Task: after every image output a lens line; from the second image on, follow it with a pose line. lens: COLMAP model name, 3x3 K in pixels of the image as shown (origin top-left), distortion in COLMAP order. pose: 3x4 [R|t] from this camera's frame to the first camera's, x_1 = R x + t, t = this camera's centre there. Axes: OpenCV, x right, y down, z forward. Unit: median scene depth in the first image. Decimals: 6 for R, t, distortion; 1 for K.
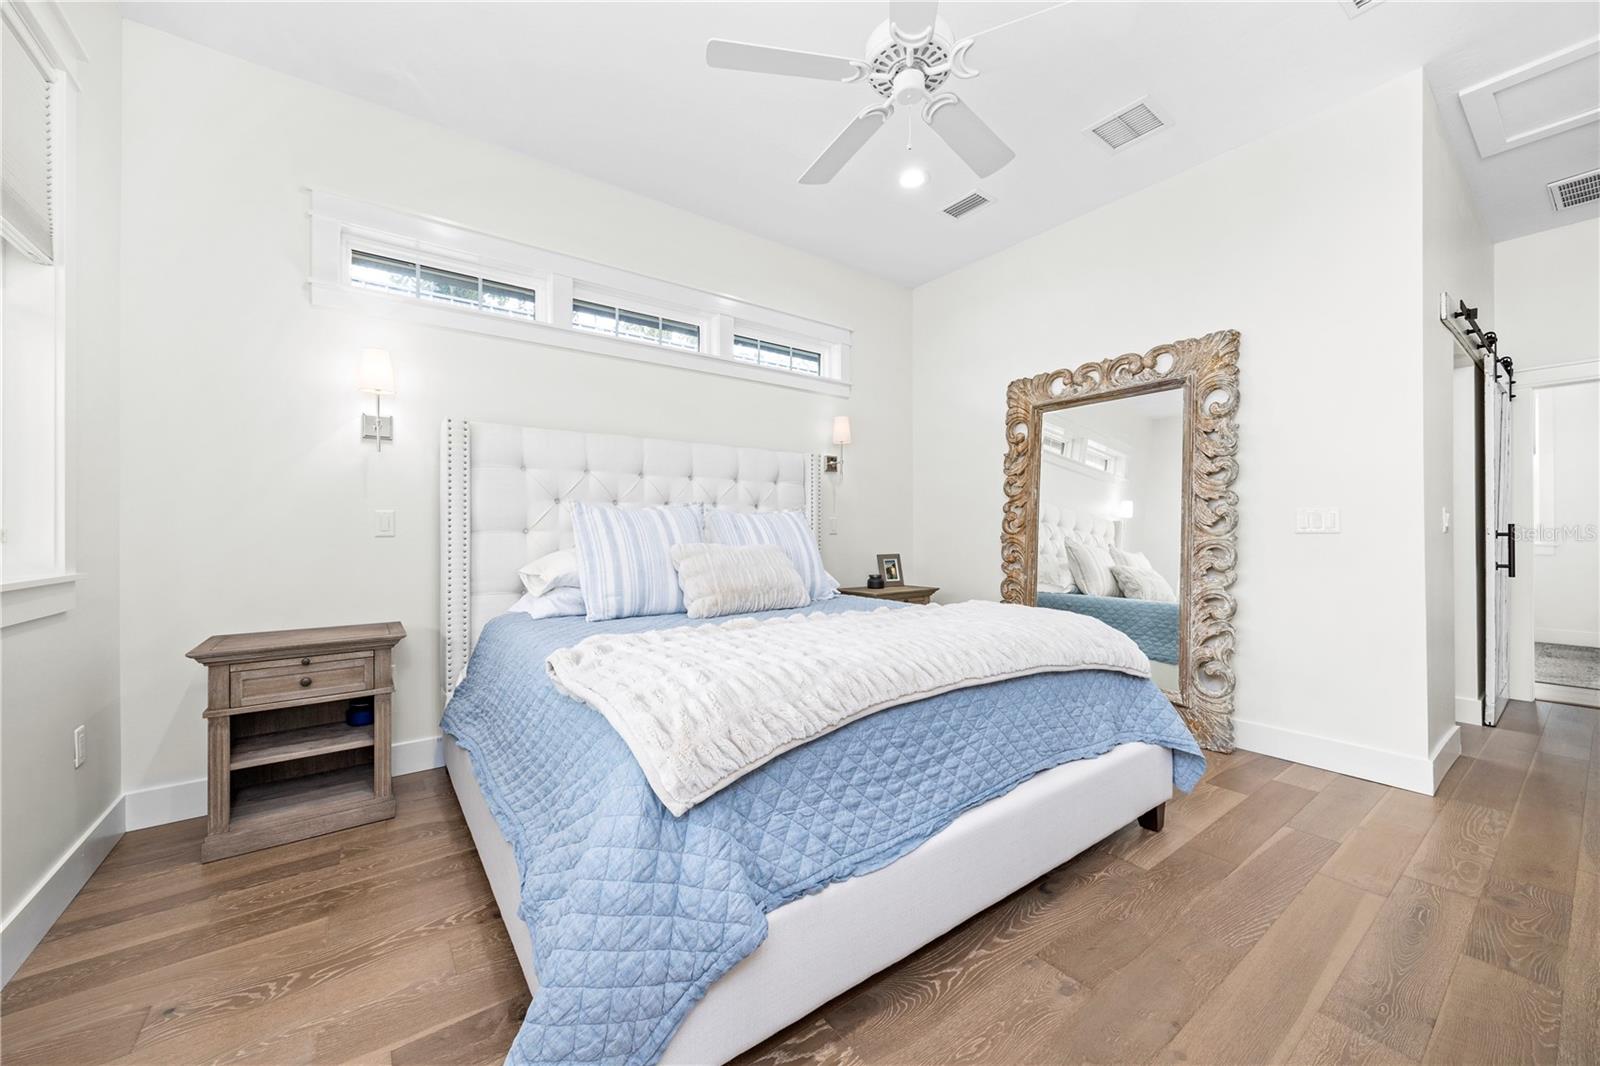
lens RADIAL K [[595.8, 0, 782.2], [0, 595.8, 532.8], [0, 0, 1]] dist [-0.014413, 0.000027]
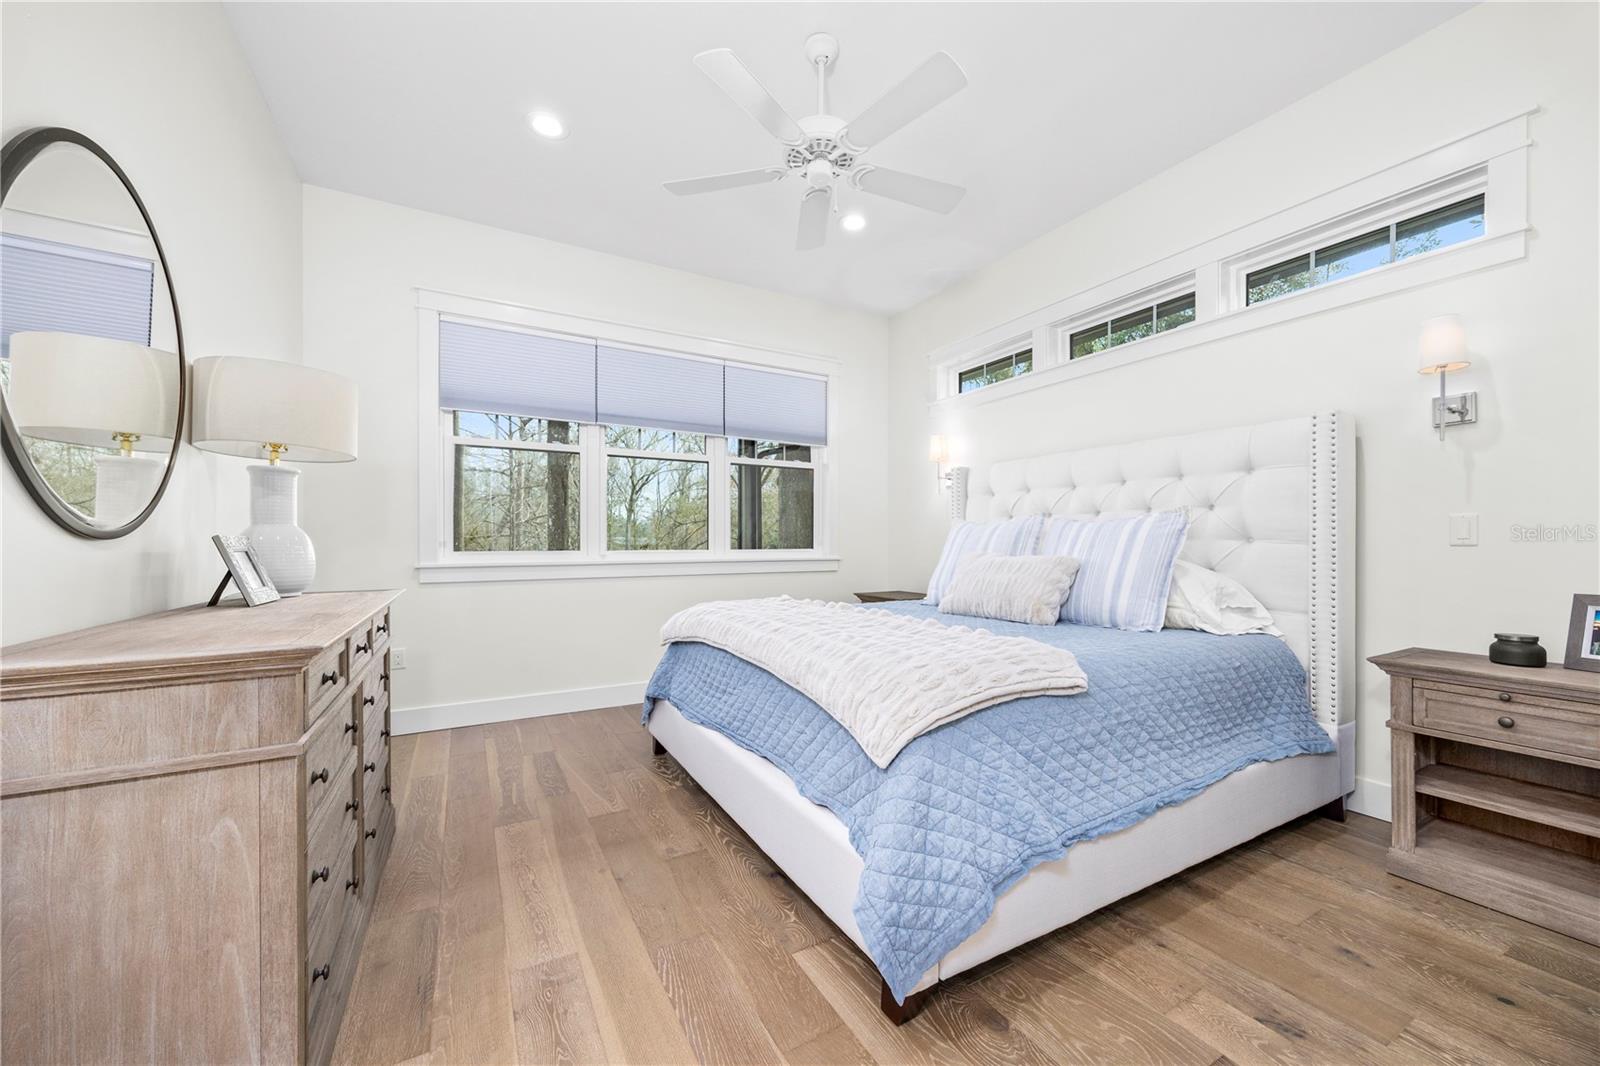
lens RADIAL K [[600.2, 0, 800.0], [0, 600.2, 533.0], [0, 0, 1]] dist [-0.001561, -0.000079]
pose [[-0.102363, -0.015801, -0.994622, 0.690723], [0.001510, 0.999870, -0.016040, -0.001656], [0.994746, -0.003143, -0.102326, 0.519587]]
